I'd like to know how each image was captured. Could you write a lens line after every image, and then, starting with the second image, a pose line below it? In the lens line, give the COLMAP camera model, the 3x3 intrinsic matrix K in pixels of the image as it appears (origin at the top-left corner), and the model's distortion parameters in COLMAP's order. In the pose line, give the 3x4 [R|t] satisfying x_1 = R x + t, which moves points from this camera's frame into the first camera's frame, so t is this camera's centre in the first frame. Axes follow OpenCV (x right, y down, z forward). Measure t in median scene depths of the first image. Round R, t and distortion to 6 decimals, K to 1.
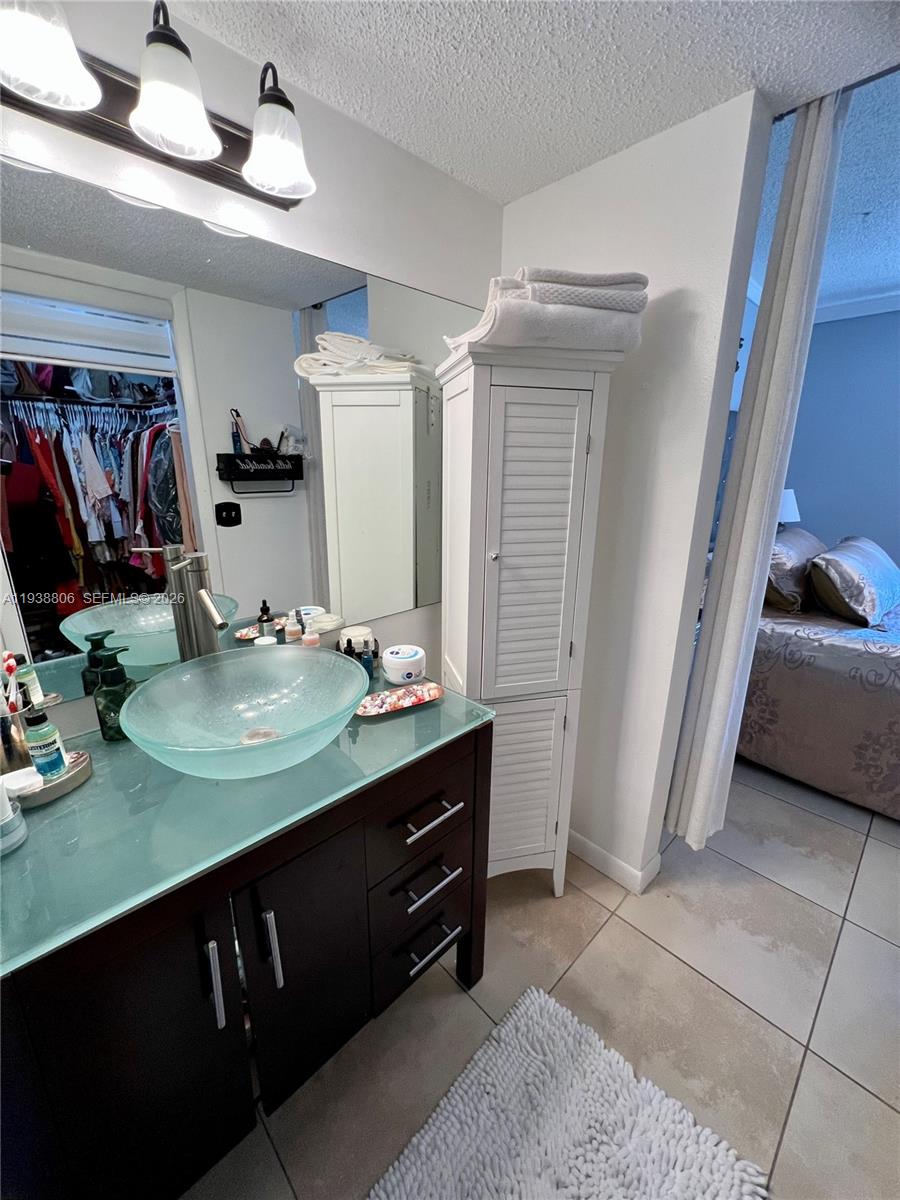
lens RADIAL K [[476.4, 0, 449.9], [0, 476.4, 596.8], [0, 0, 1]] dist [-0.002285, -0.000069]
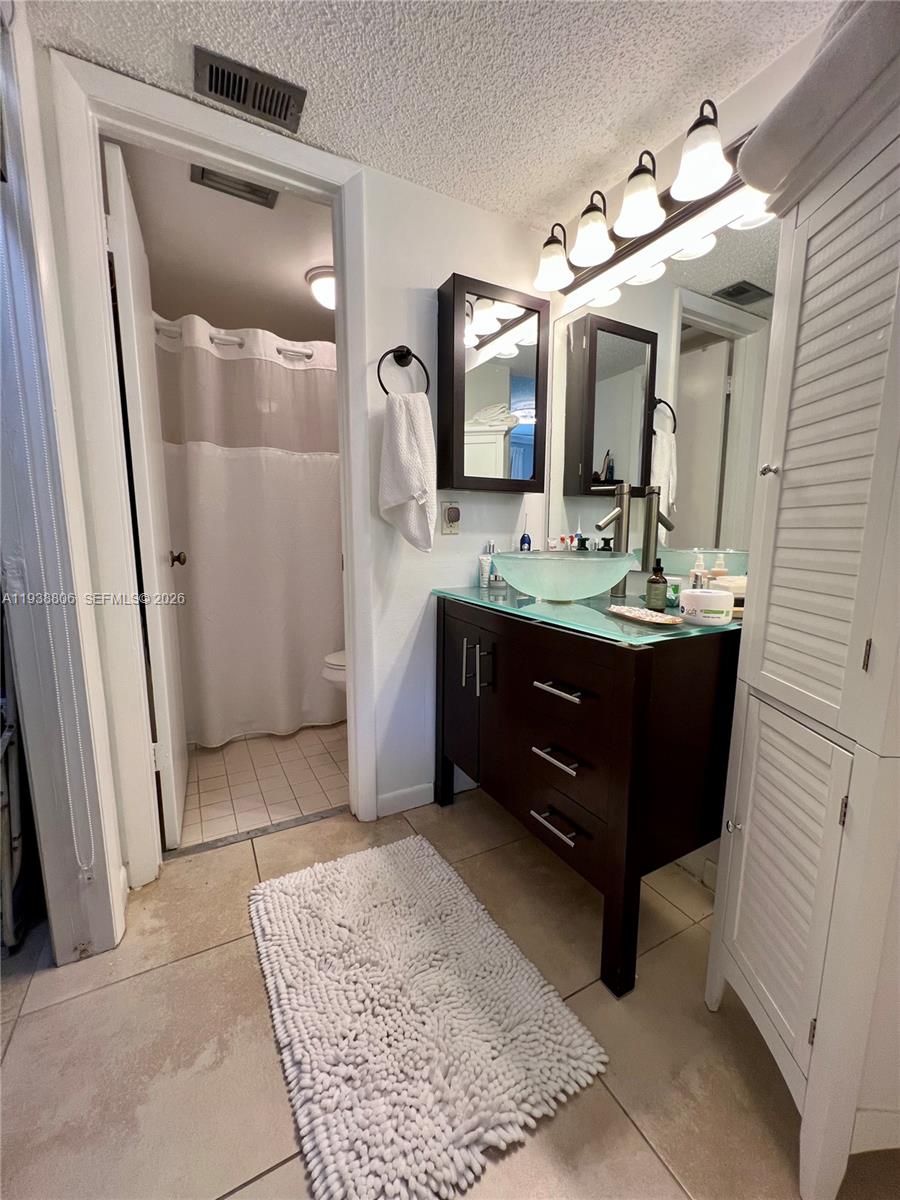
lens RADIAL K [[479.7, 0, 450.5], [0, 479.7, 600.6], [0, 0, 1]] dist [-0.002104, 0.000666]
pose [[-0.245913, 0.132530, -0.960189, 0.901897], [-0.272686, 0.941141, 0.199738, 0.083687], [0.930145, 0.310948, -0.195300, 0.741567]]
